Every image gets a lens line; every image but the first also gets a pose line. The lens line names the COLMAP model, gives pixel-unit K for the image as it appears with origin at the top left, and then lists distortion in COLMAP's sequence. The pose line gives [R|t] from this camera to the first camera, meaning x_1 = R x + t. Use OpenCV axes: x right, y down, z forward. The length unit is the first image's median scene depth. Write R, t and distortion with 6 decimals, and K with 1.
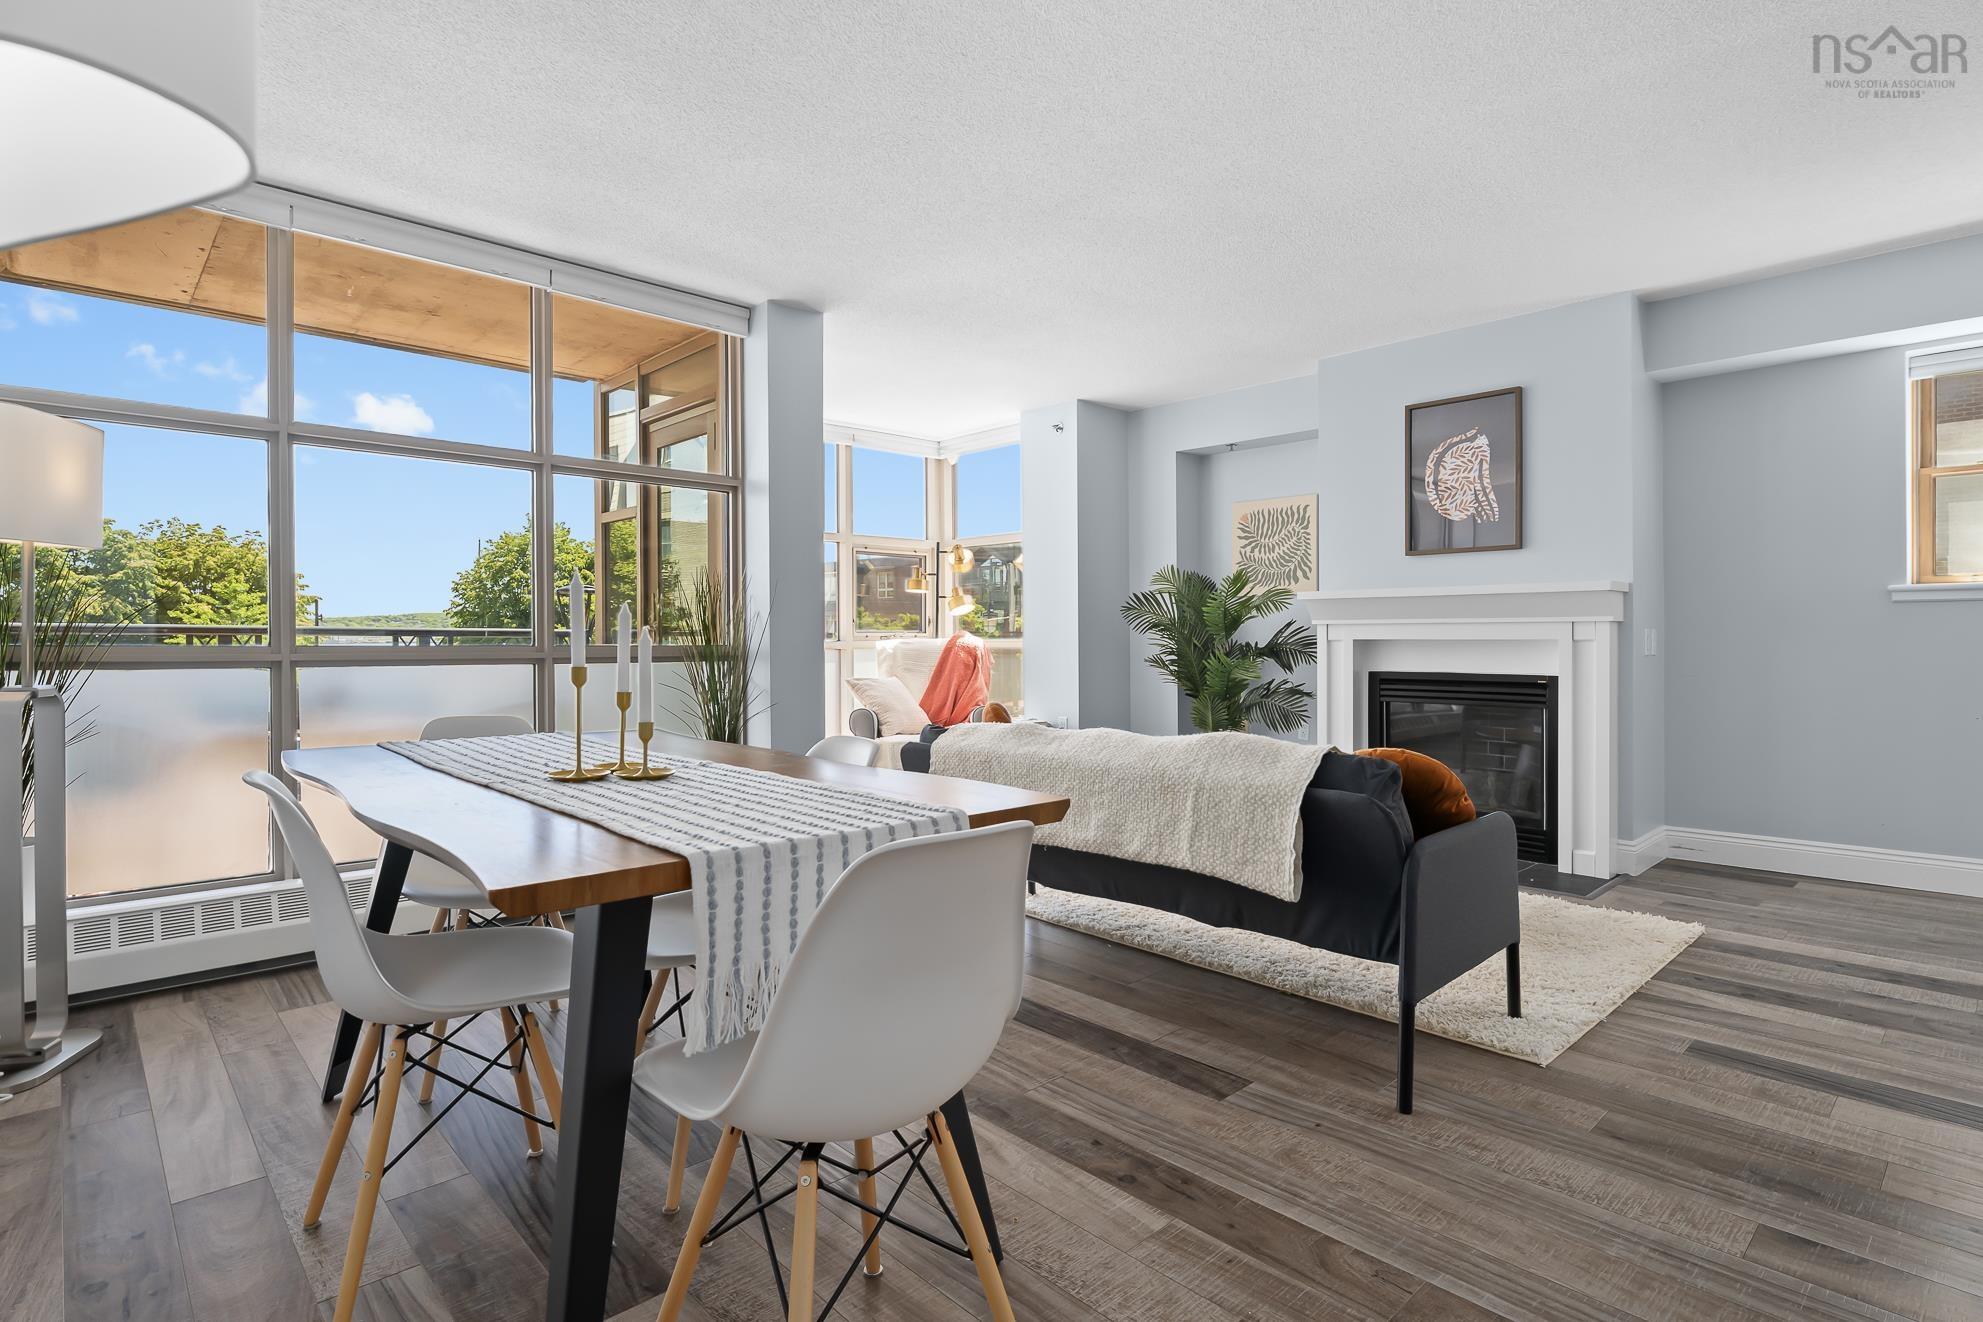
lens RADIAL K [[972.4, 0, 997.2], [0, 972.4, 699.2], [0, 0, 1]] dist [0.004310, -0.005651]
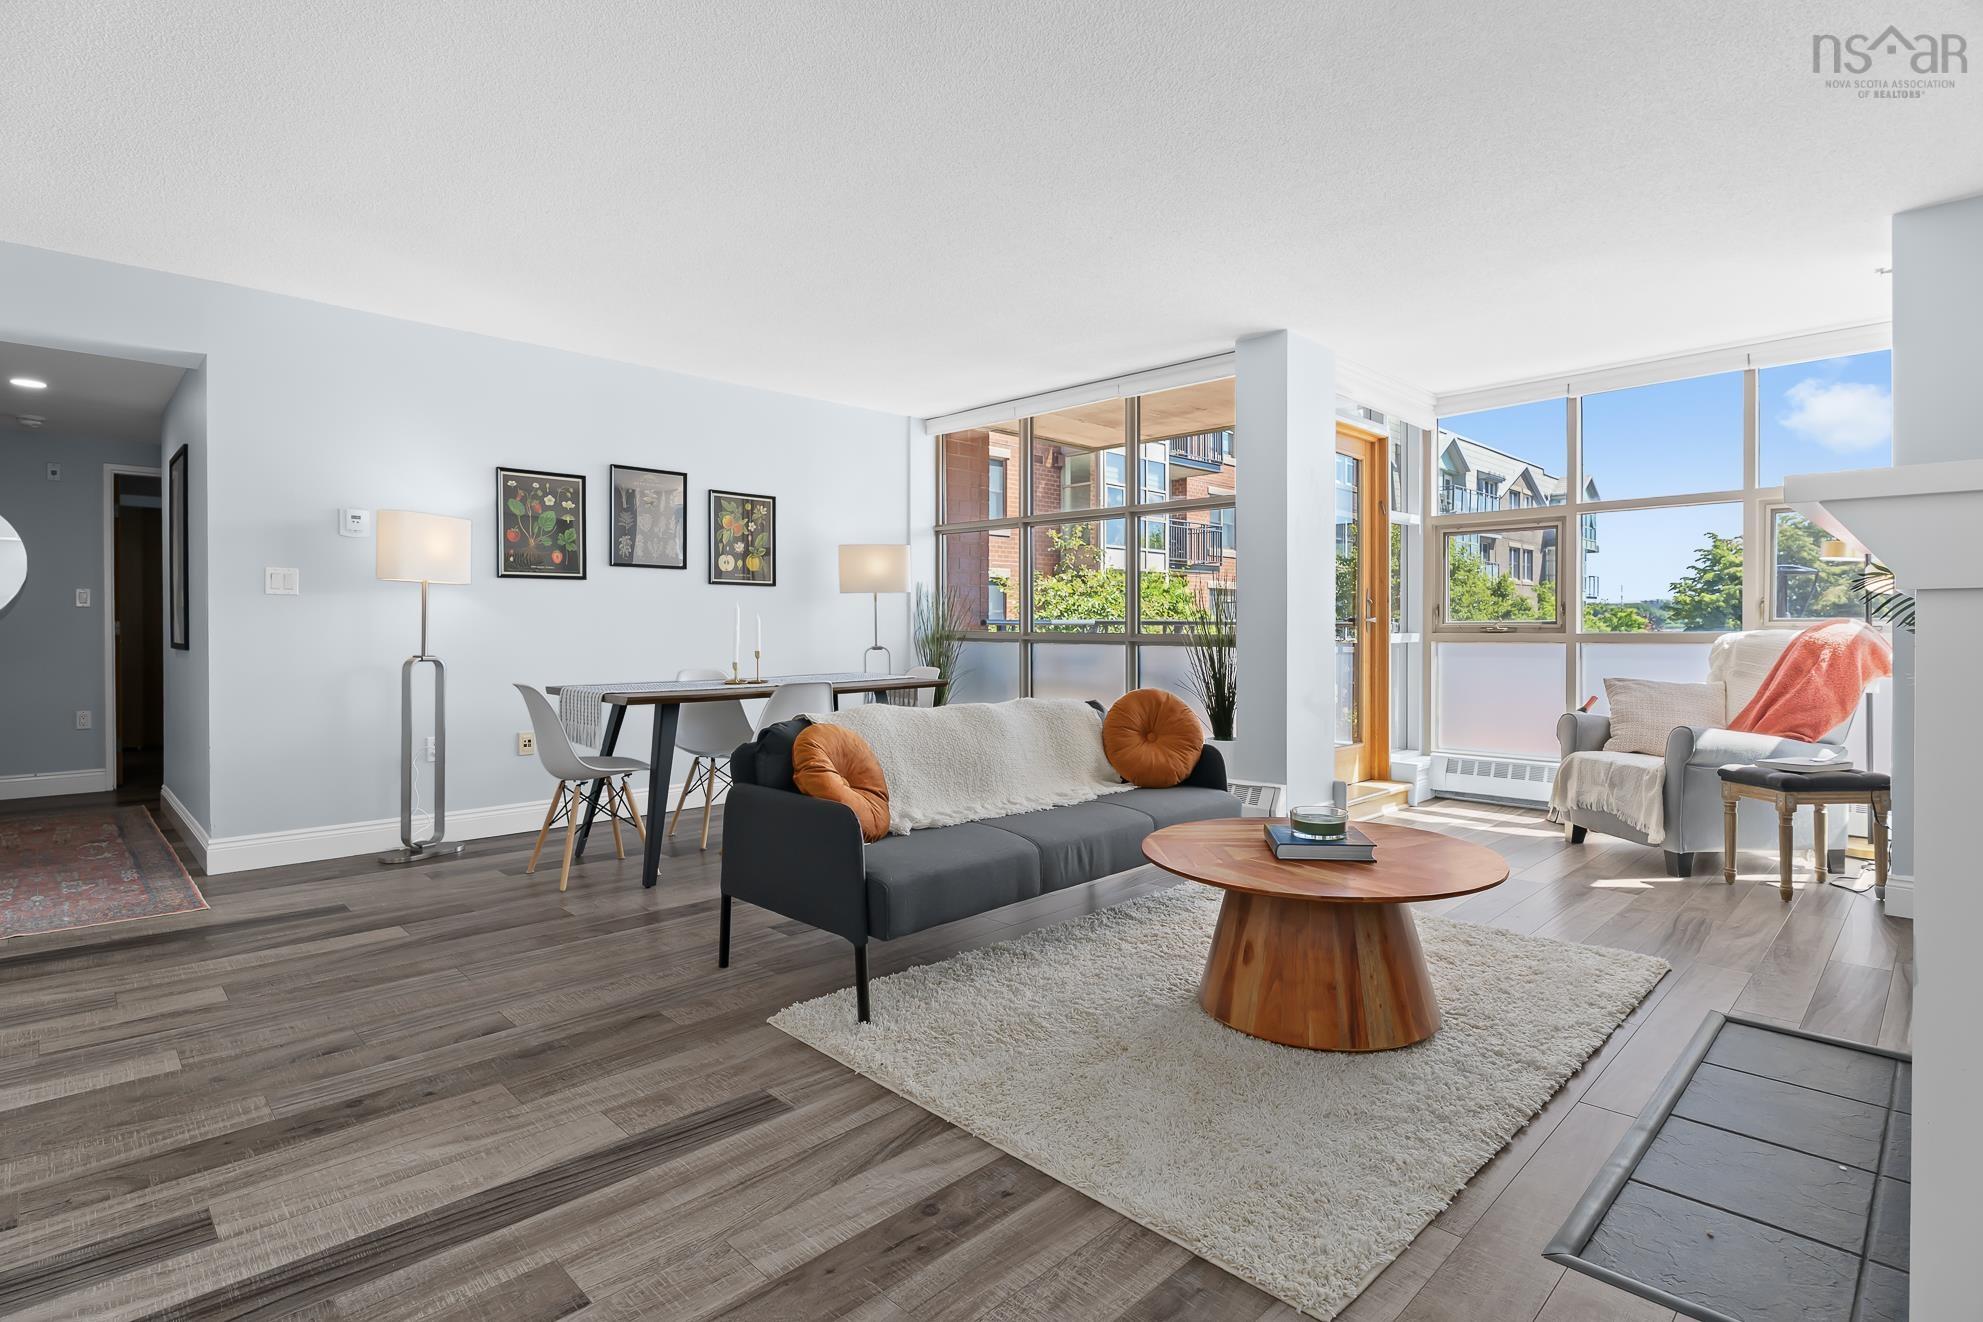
lens RADIAL K [[972.4, 0, 958.5], [0, 972.4, 640.9], [0, 0, 1]] dist [0.004310, -0.005651]
pose [[0.003270, 0.015519, -0.999874, 0.853766], [-0.063818, 0.997845, 0.015279, -0.038898], [0.997956, 0.063760, 0.004253, 0.616351]]
